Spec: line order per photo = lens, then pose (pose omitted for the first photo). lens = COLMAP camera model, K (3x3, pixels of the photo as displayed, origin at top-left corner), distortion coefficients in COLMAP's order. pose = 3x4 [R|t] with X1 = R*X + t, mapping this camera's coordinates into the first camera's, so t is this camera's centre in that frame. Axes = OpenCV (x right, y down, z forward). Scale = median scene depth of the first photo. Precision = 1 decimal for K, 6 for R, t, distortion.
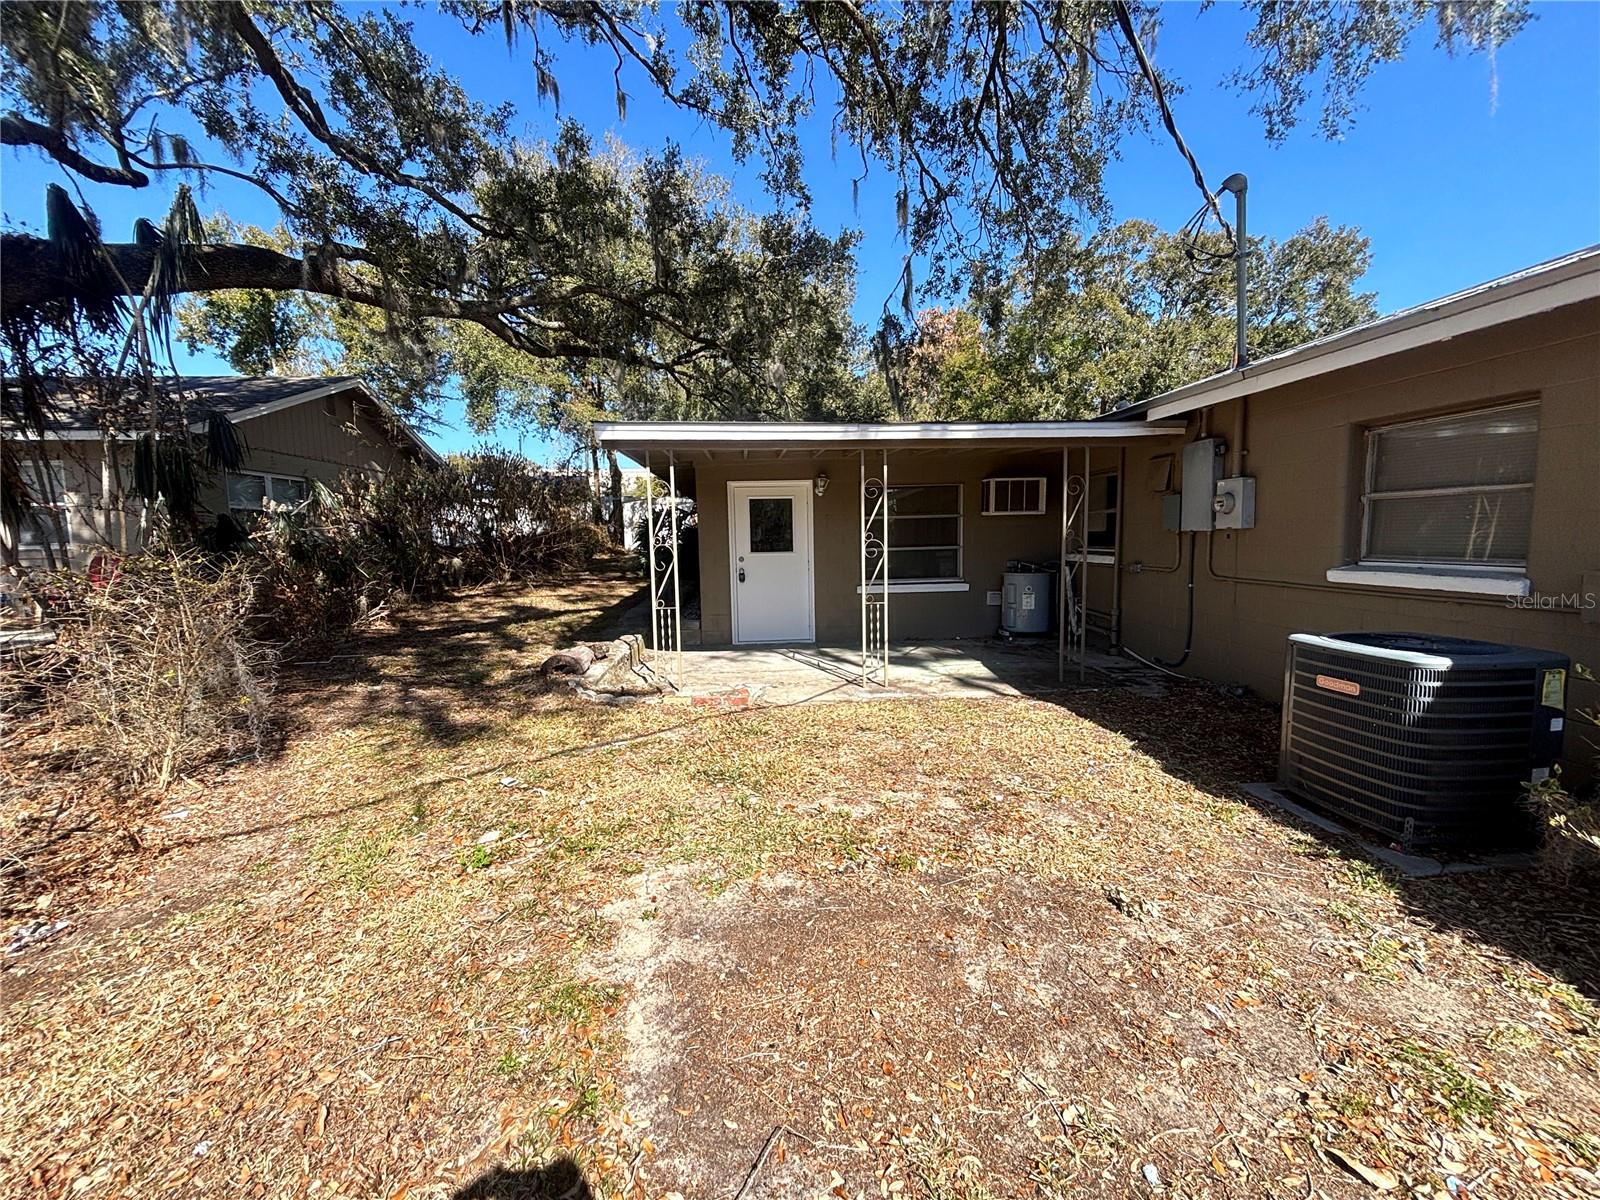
lens RADIAL K [[641.2, 0, 797.7], [0, 641.2, 596.8], [0, 0, 1]] dist [0.001349, 0.000193]
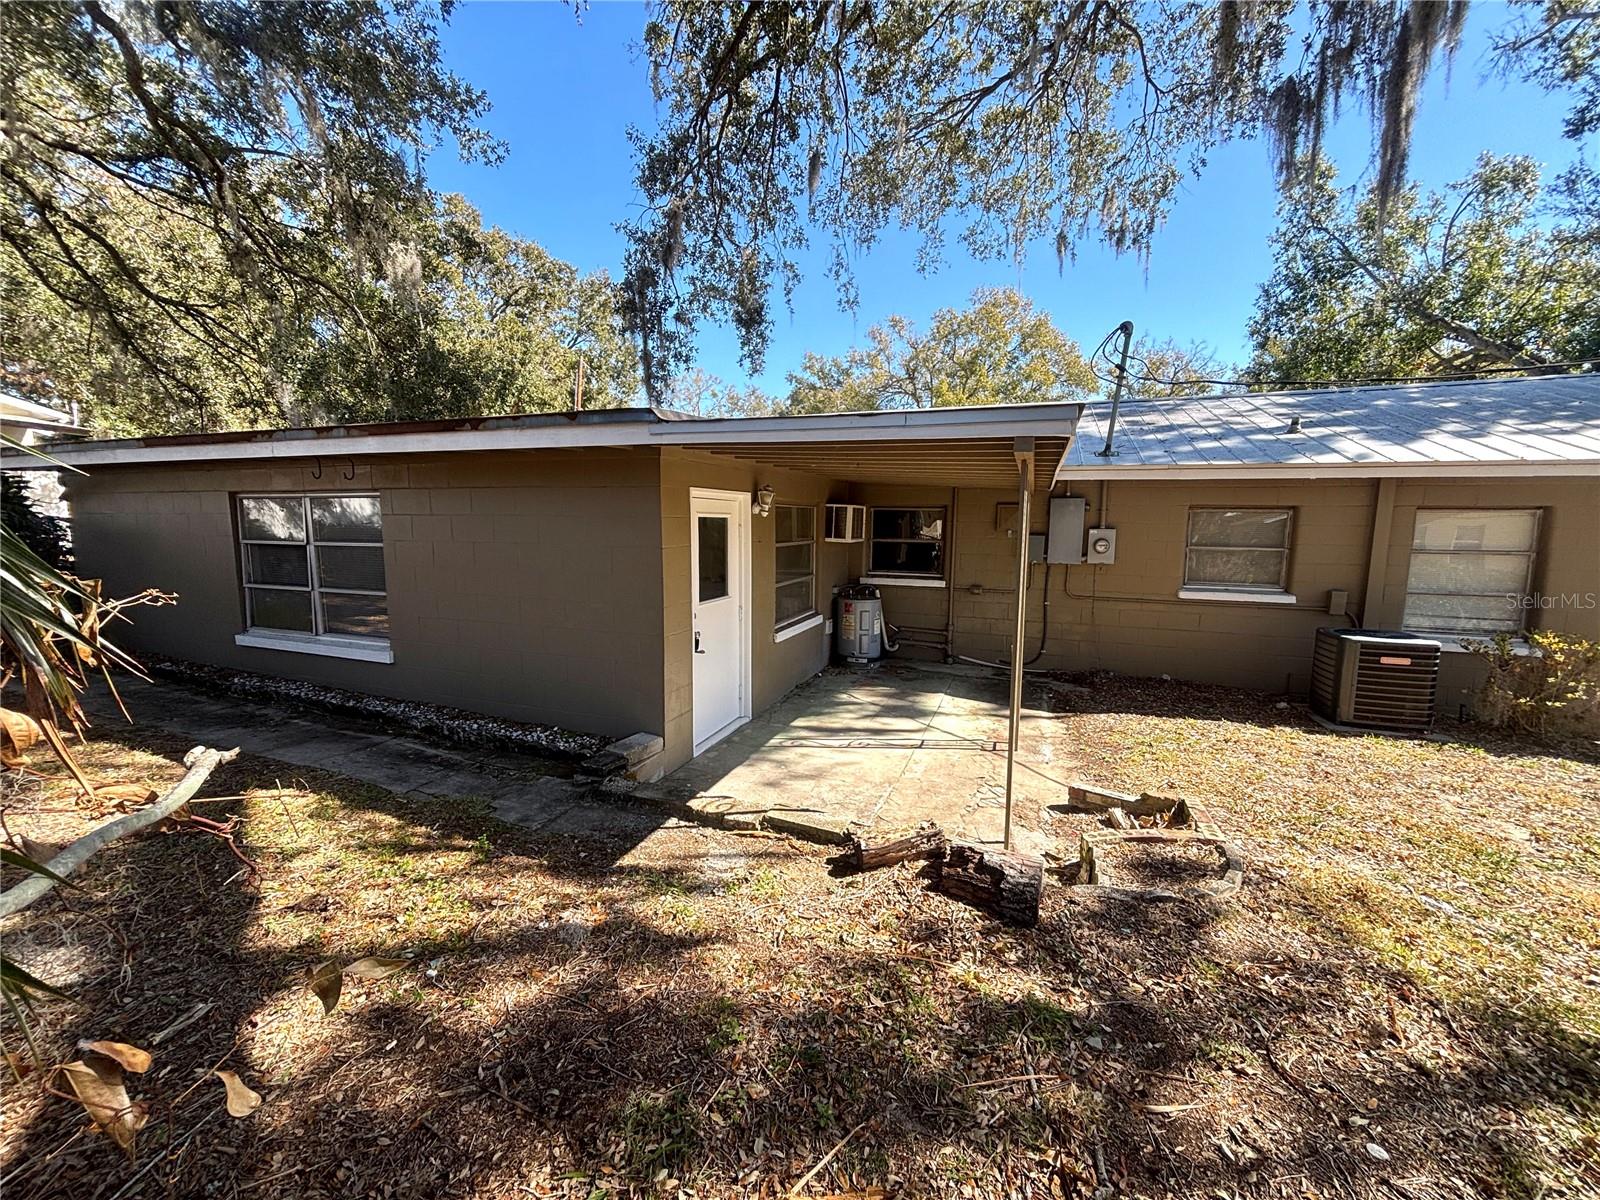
lens RADIAL K [[641.2, 0, 799.7], [0, 641.2, 604.2], [0, 0, 1]] dist [0.001349, 0.000193]
pose [[0.424908, -0.090936, 0.900658, -0.798730], [0.068289, 0.995327, 0.068277, -0.139211], [-0.902657, 0.032493, 0.429132, 0.866660]]
